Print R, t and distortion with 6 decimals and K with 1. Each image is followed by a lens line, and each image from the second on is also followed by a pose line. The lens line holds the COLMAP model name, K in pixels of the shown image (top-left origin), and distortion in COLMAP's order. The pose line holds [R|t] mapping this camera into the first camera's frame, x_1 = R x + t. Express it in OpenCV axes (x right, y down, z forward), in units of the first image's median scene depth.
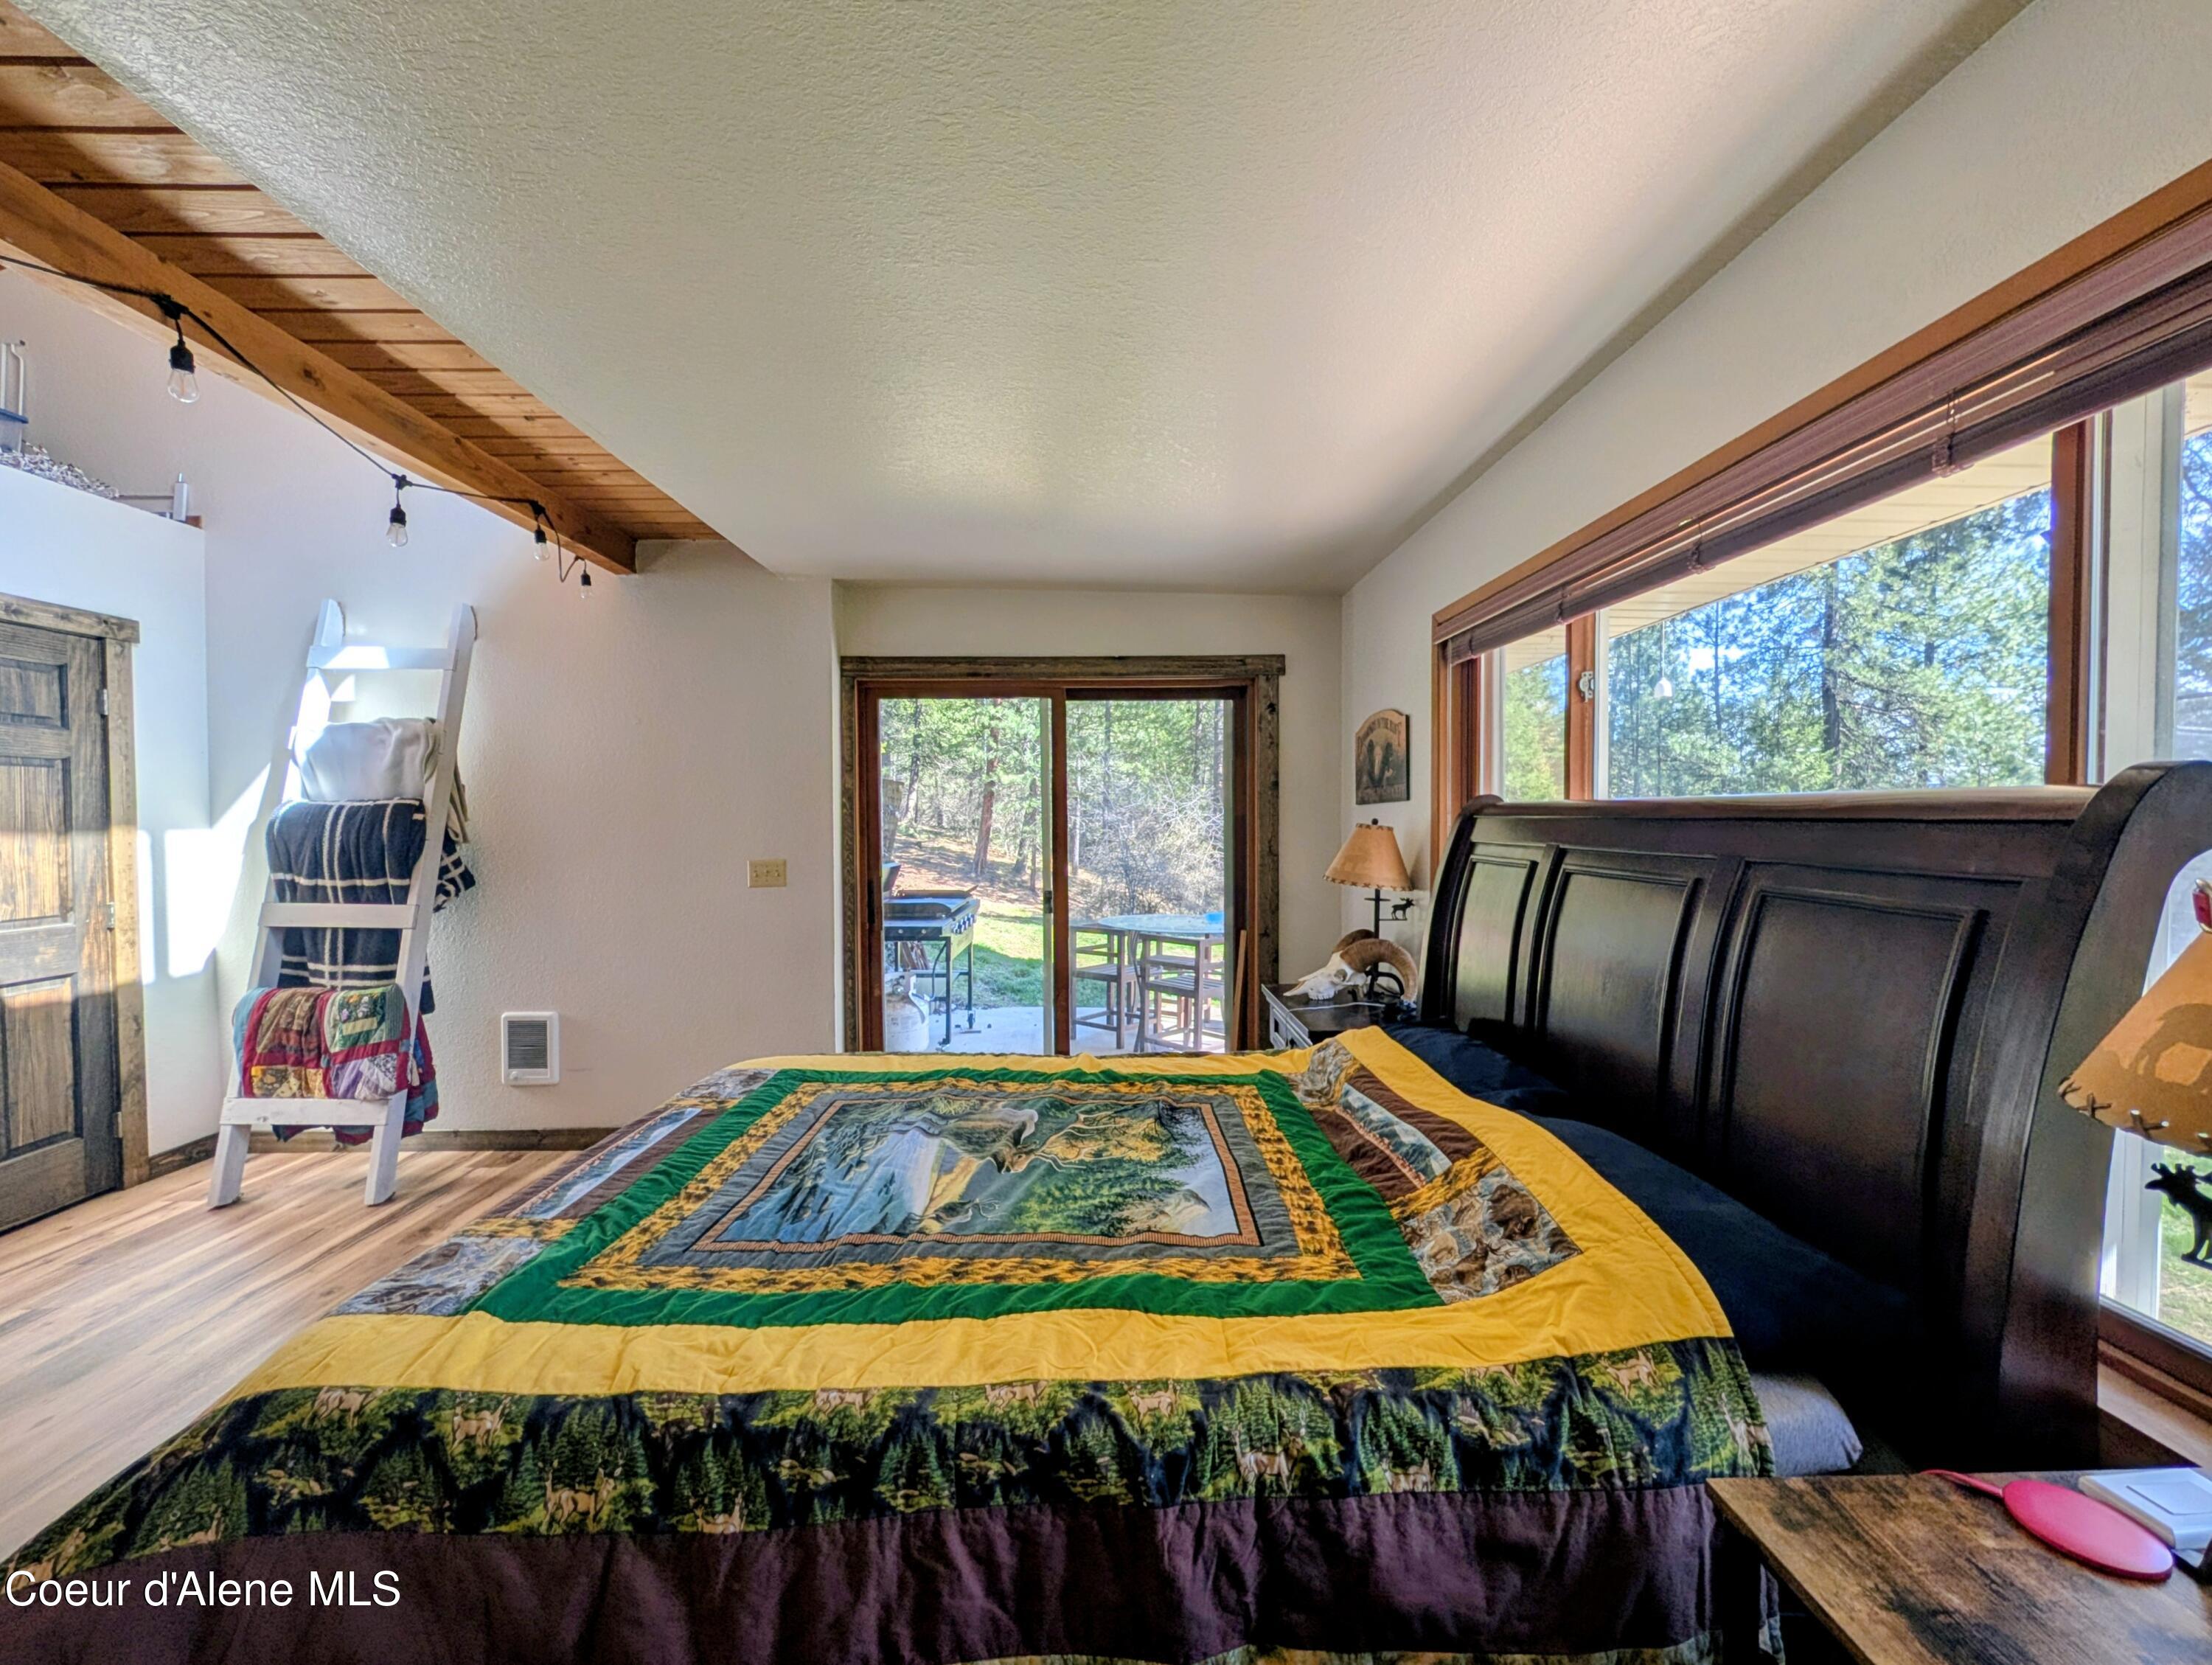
lens RADIAL K [[849.7, 0, 1106.0], [0, 849.7, 832.5], [0, 0, 1]] dist [0.000138, 0.000033]
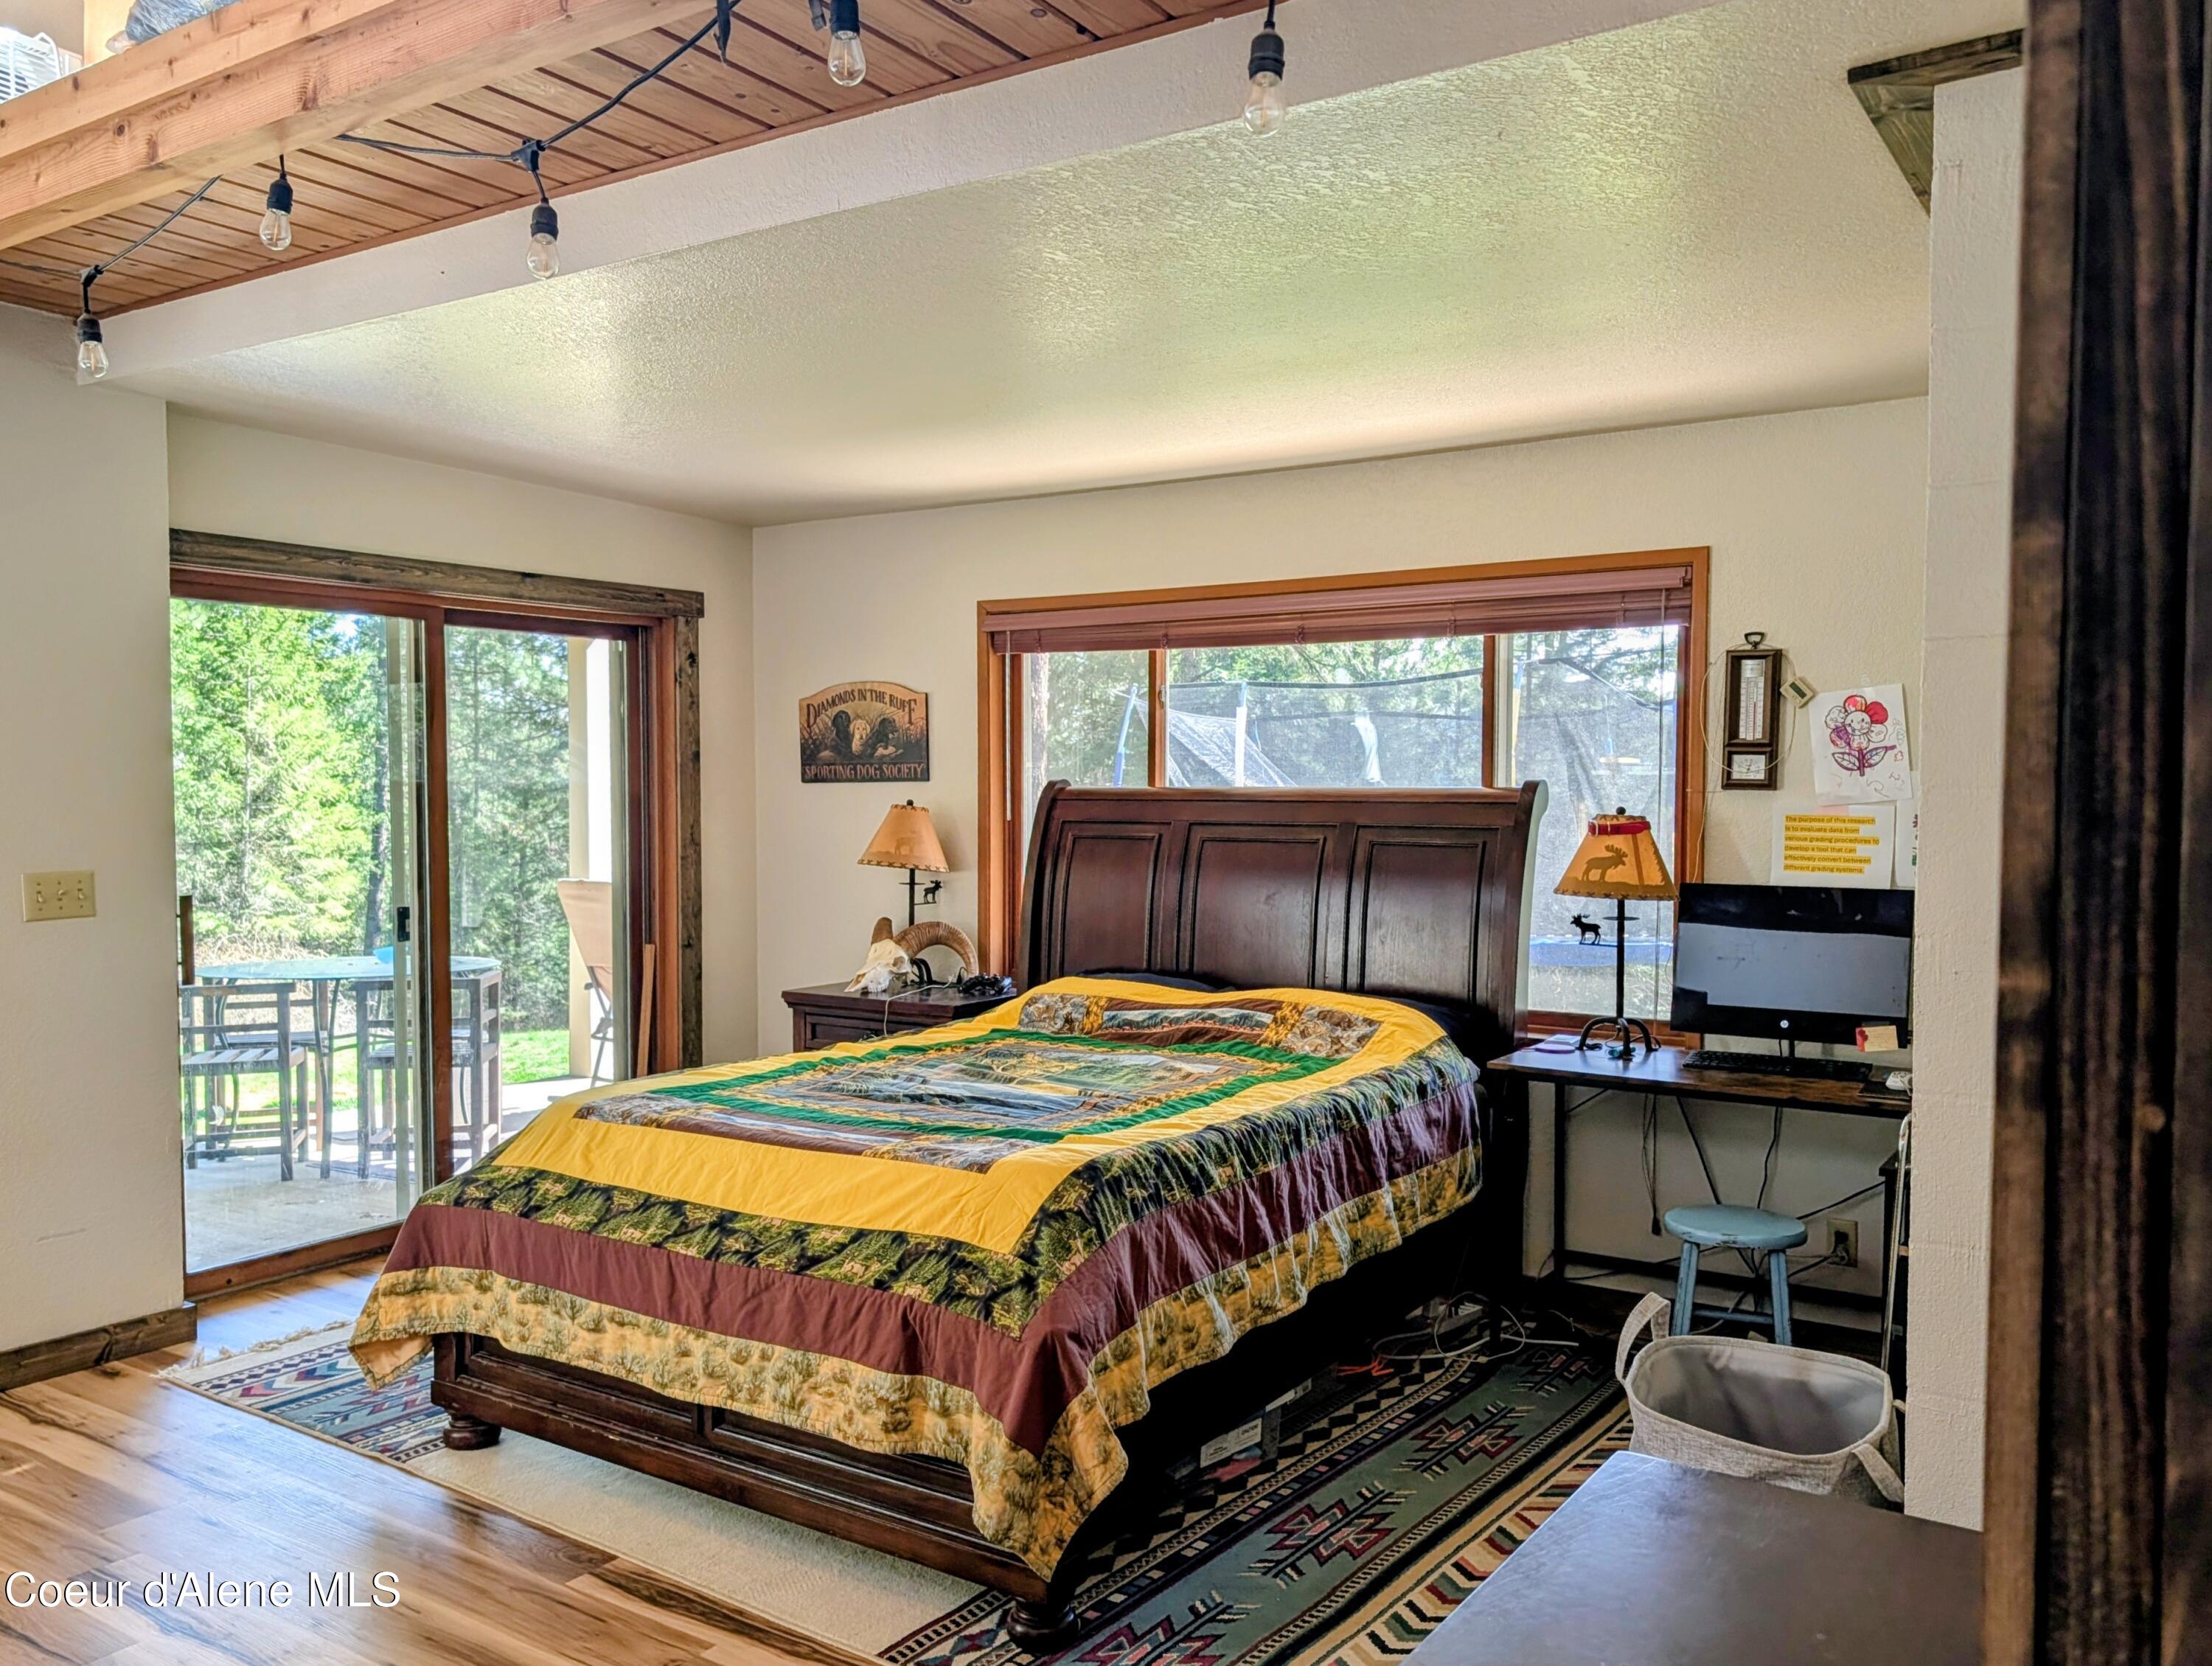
lens RADIAL K [[1569.1, 0, 1106.0], [0, 1569.1, 833.0], [0, 0, 1]] dist [0.004911, -0.002417]
pose [[0.593546, -0.018543, 0.804586, -0.774430], [0.010014, 0.999827, 0.015655, -0.003299], [-0.804738, -0.001235, 0.593629, -0.183504]]
